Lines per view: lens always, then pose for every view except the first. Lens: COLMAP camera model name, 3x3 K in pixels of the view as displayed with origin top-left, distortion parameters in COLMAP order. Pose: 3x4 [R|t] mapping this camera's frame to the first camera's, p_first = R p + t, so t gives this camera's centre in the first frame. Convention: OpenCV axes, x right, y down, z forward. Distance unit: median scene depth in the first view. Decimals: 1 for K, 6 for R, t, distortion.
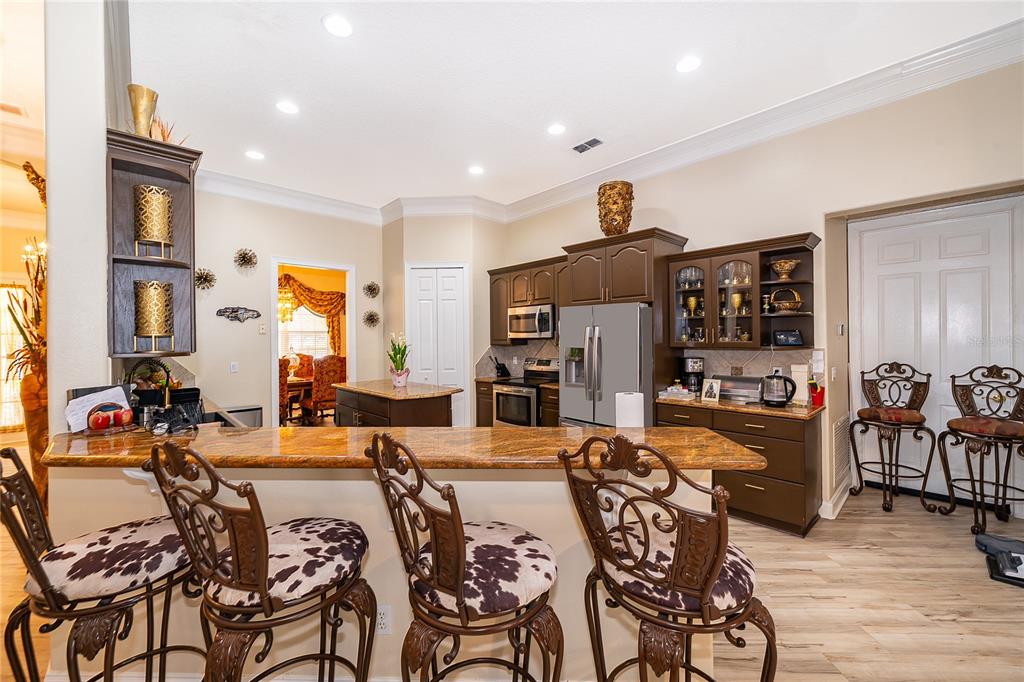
lens RADIAL K [[415.3, 0, 509.5], [0, 415.3, 332.0], [0, 0, 1]] dist [0.000109, 0.000033]
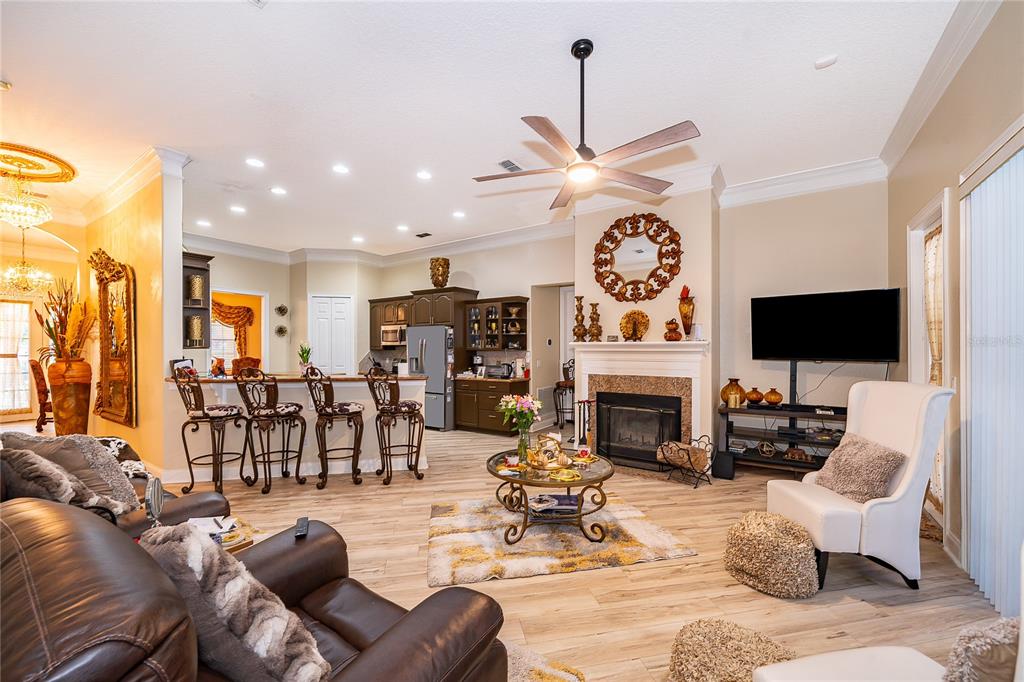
lens RADIAL K [[404.1, 0, 513.7], [0, 404.1, 345.7], [0, 0, 1]] dist [0.000149, 0.000003]
pose [[0.970248, 0.010411, 0.241889, 0.147710], [-0.011937, 0.999917, 0.004842, 0.004259], [-0.241819, -0.007586, 0.970292, -0.747344]]
